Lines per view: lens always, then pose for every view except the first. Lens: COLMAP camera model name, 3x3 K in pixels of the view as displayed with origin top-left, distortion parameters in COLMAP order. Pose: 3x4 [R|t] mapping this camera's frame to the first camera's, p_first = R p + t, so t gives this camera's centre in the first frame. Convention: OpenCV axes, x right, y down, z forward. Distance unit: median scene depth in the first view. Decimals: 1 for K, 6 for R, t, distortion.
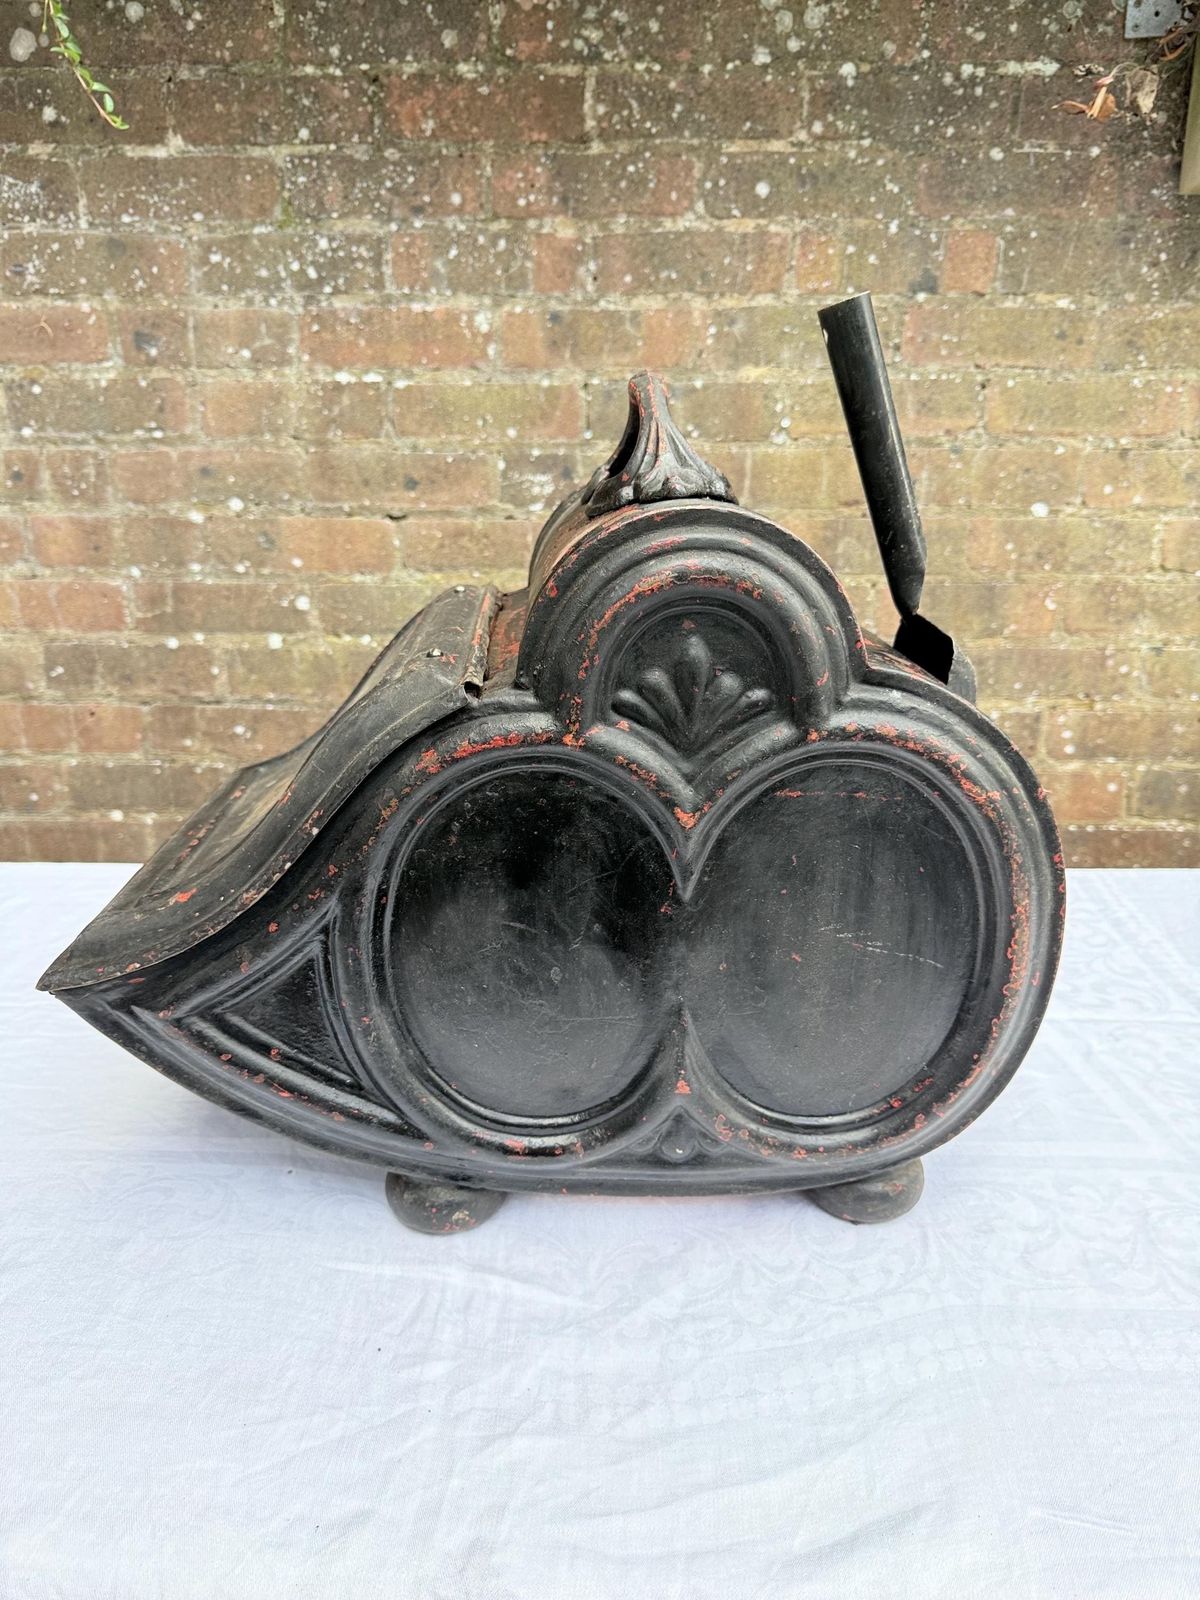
lens RADIAL K [[1185.3, 0, 594.3], [0, 1185.3, 793.7], [0, 0, 1]] dist [-0.021786, 0.002716]
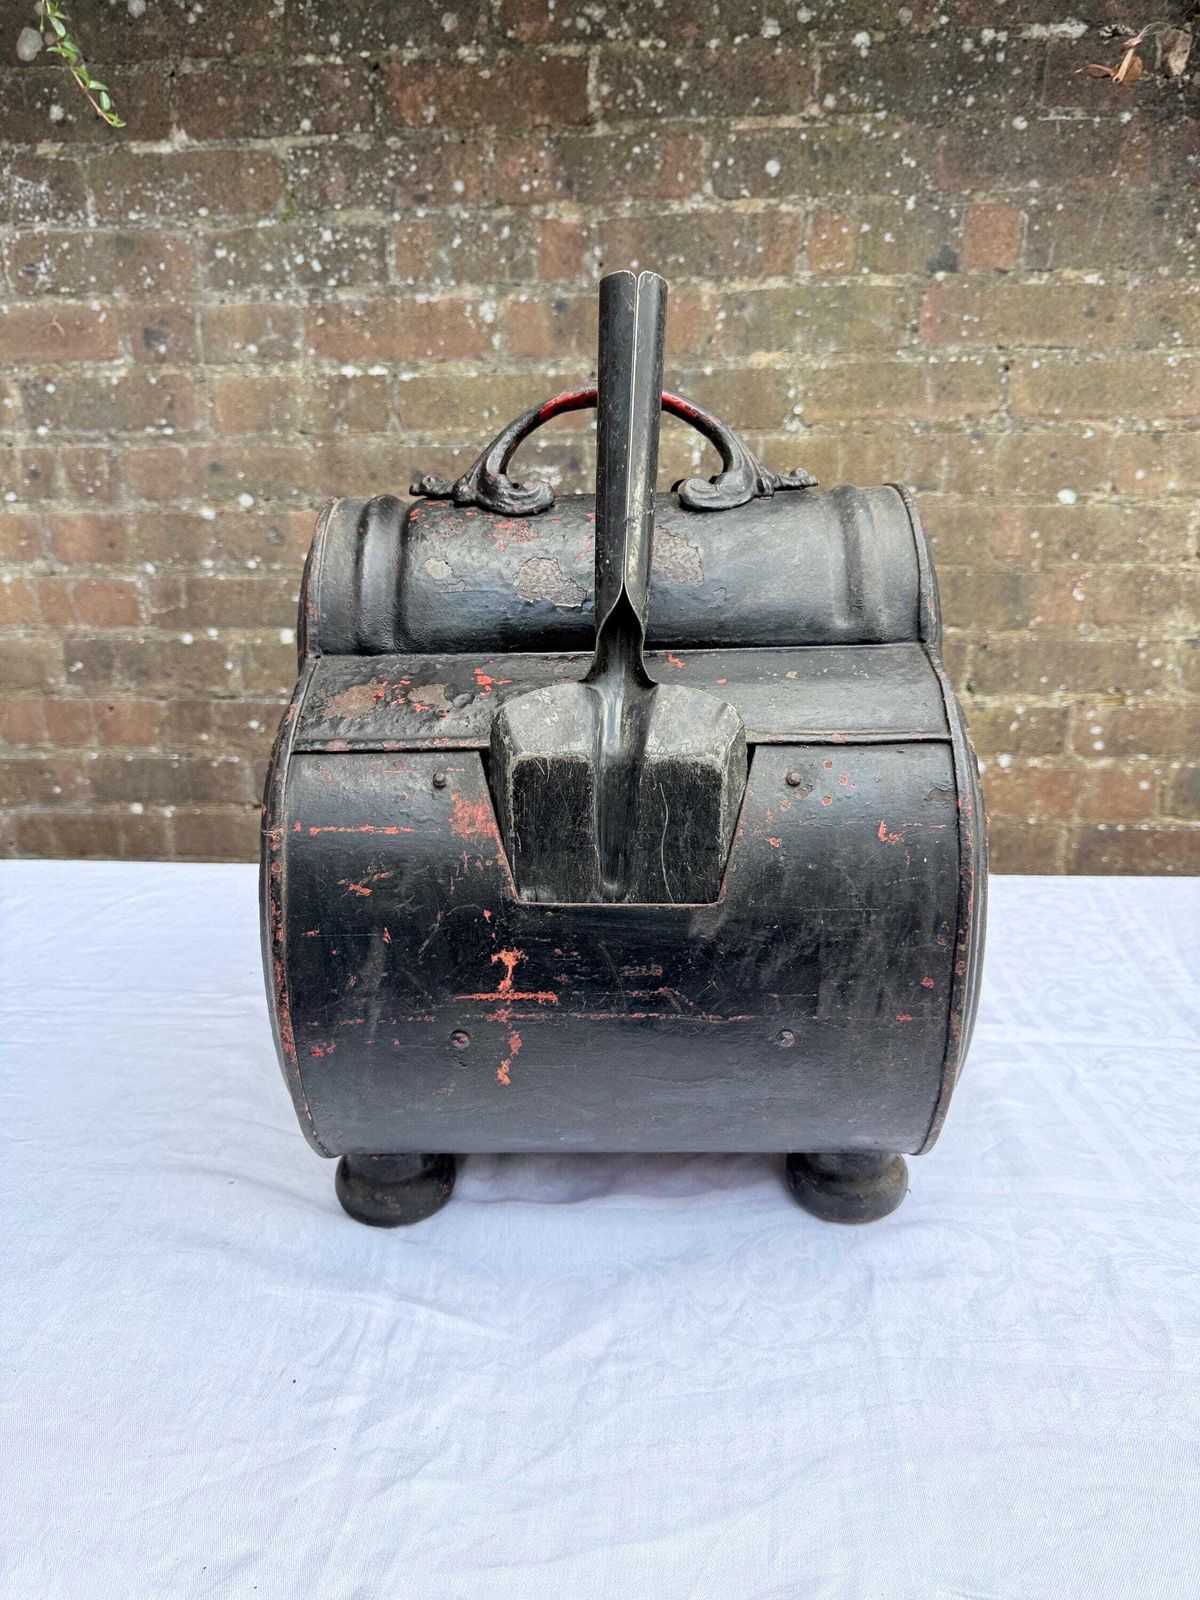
lens RADIAL K [[1185.3, 0, 586.0], [0, 1185.3, 793.6], [0, 0, 1]] dist [-0.021786, 0.002716]
pose [[0.997844, 0.004485, -0.065481, 0.053660], [-0.003096, 0.999768, 0.021312, -0.019367], [0.065561, -0.021063, 0.997626, 0.015573]]
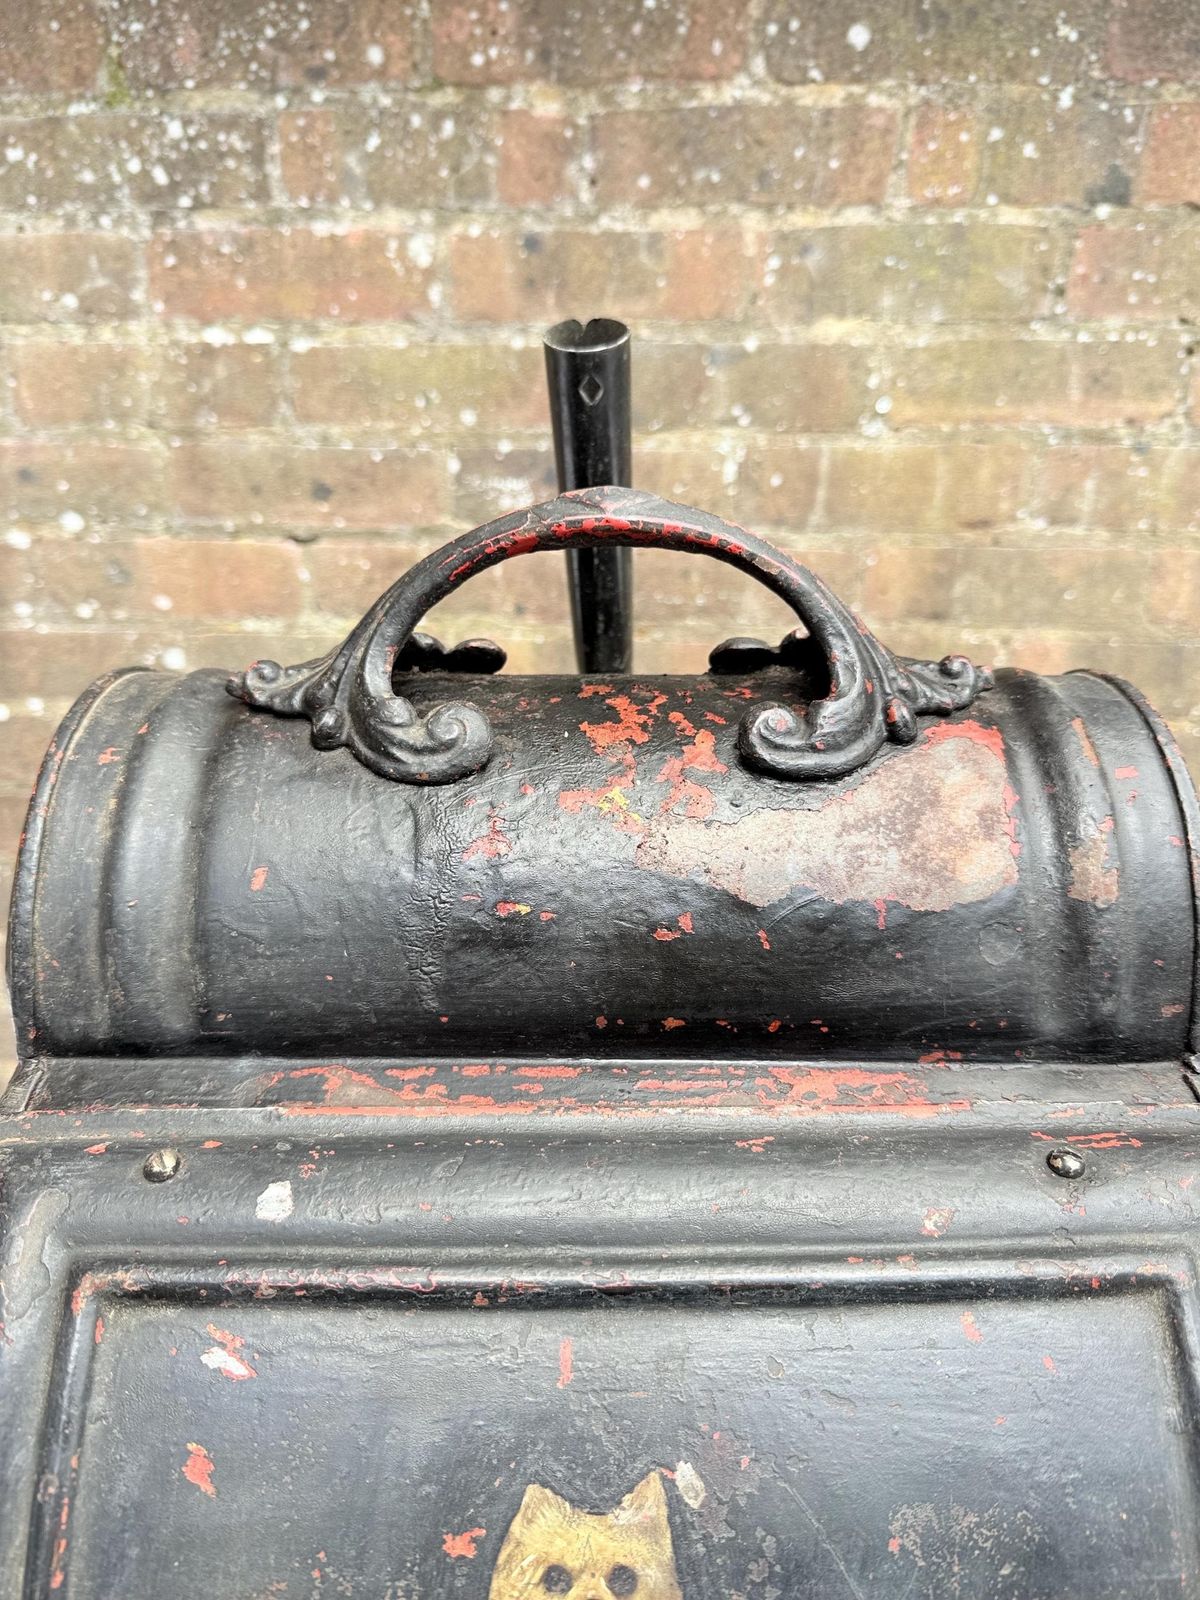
lens RADIAL K [[1185.3, 0, 596.0], [0, 1185.3, 771.7], [0, 0, 1]] dist [-0.021786, 0.002716]
pose [[0.999531, 0.009959, -0.028975, 0.023992], [-0.007752, 0.997131, 0.075297, -0.161971], [0.029642, -0.075037, 0.996740, 0.330213]]
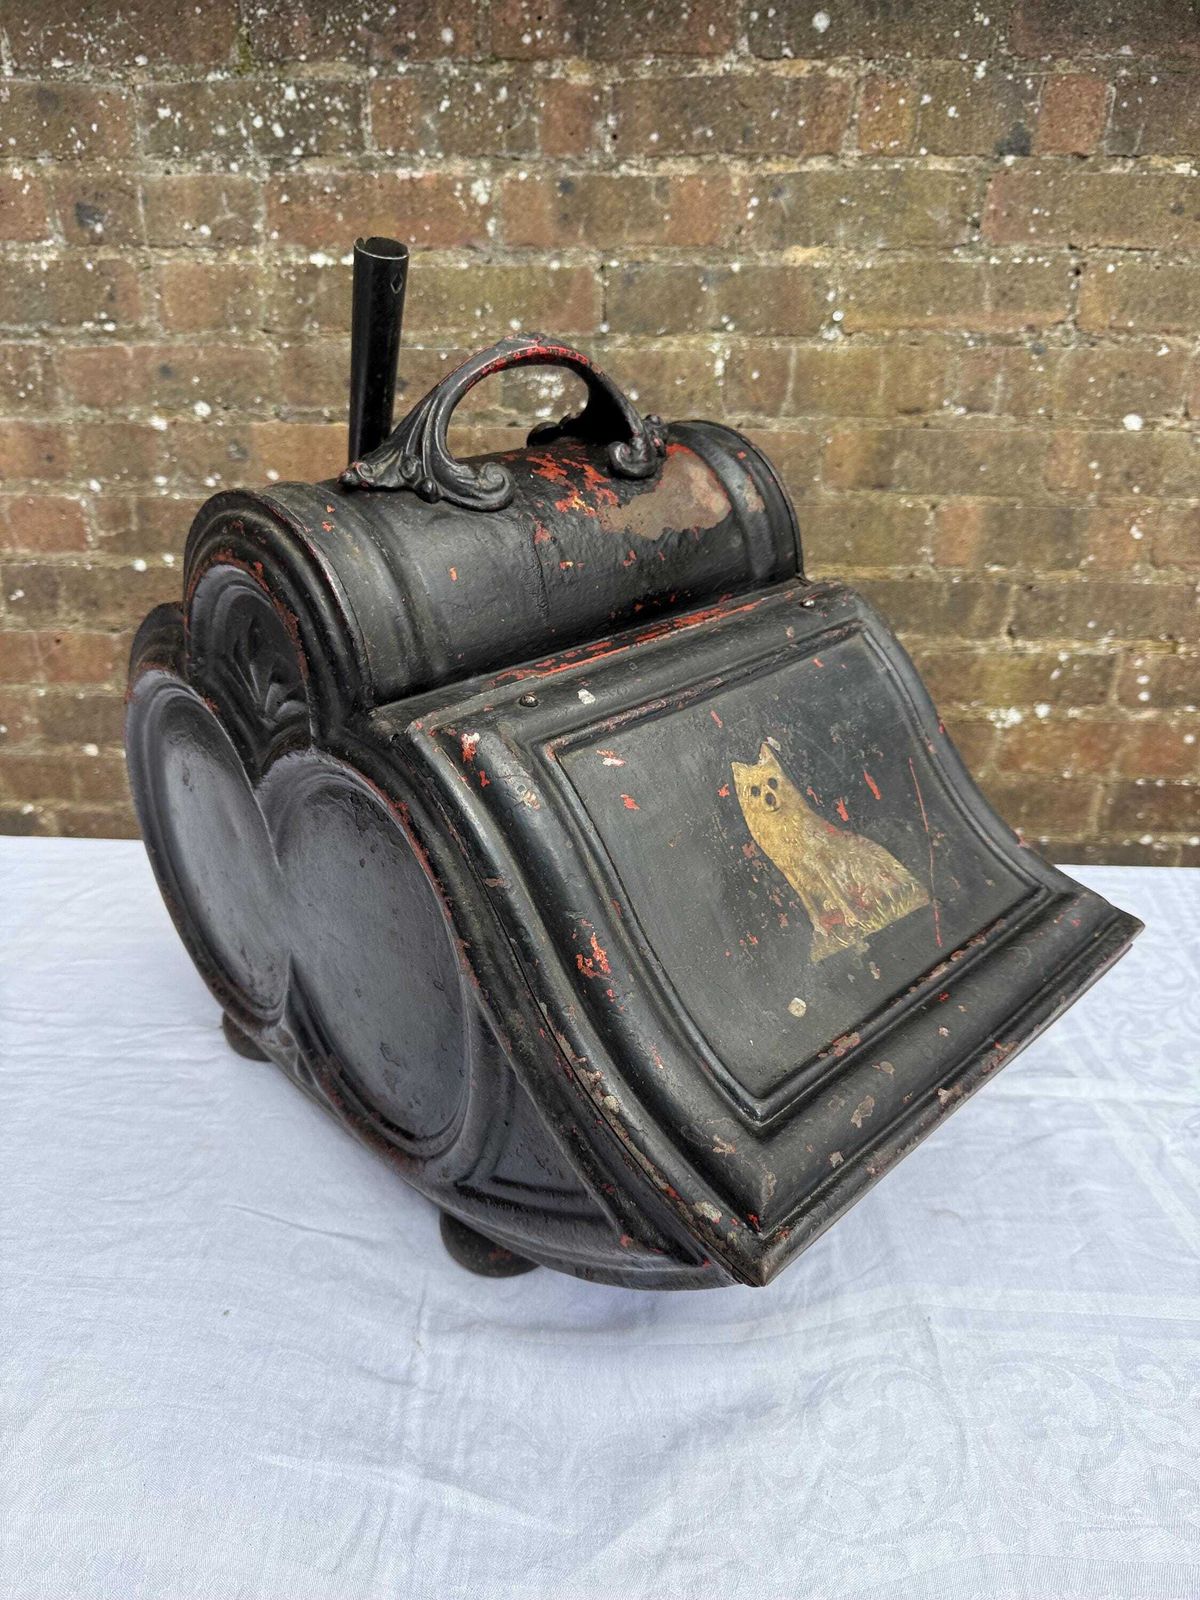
lens RADIAL K [[1185.3, 0, 583.2], [0, 1185.3, 796.1], [0, 0, 1]] dist [-0.021786, 0.002716]
pose [[0.999230, 0.016412, -0.035627, 0.015581], [-0.011045, 0.989237, 0.145908, -0.096176], [0.037638, -0.145402, 0.988656, 0.109162]]
